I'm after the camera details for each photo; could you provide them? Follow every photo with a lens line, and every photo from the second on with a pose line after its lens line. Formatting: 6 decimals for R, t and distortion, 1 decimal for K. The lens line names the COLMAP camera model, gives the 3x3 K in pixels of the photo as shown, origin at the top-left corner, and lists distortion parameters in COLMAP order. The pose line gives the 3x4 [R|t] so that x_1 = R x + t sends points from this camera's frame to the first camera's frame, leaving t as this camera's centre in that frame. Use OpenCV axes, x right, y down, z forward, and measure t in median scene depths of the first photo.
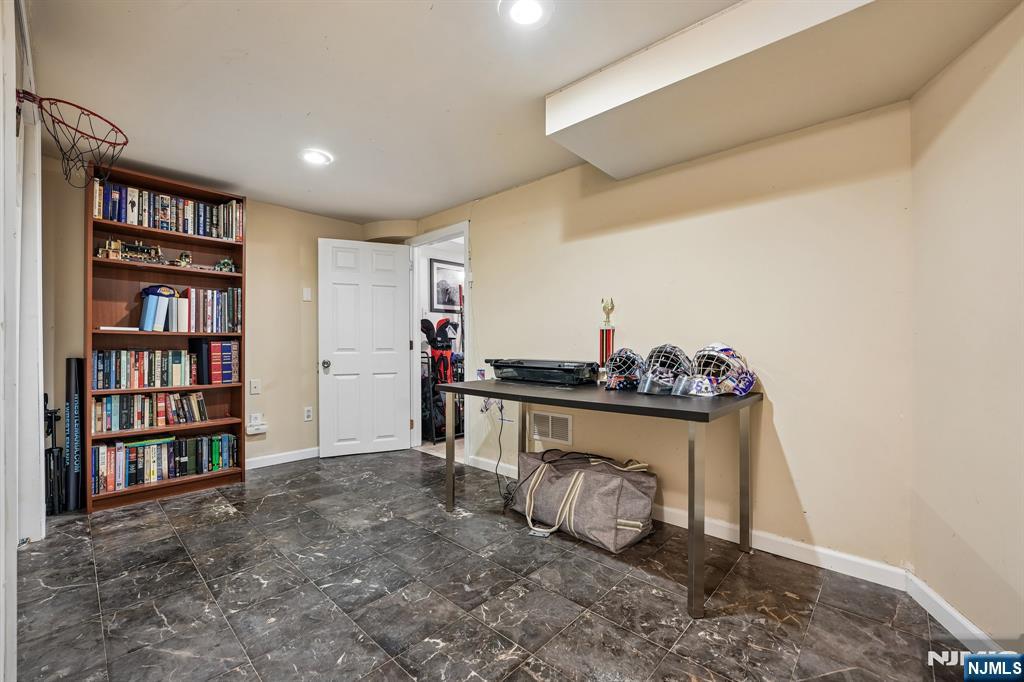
lens RADIAL K [[420.6, 0, 512.0], [0, 420.6, 347.3], [0, 0, 1]] dist [-0.021572, 0.000126]
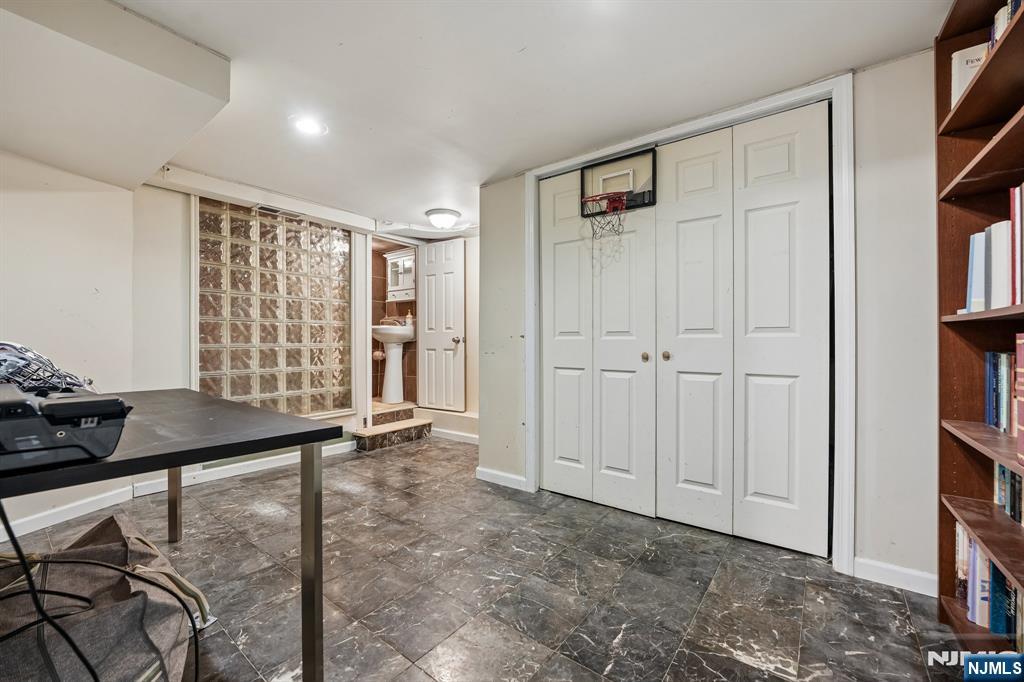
lens RADIAL K [[420.6, 0, 512.0], [0, 420.6, 347.3], [0, 0, 1]] dist [-0.021572, 0.000126]
pose [[-0.996214, 0.001179, -0.086932, -0.470233], [-0.000102, 0.999892, 0.014721, -0.011363], [0.086940, 0.014675, -0.996105, 2.098571]]
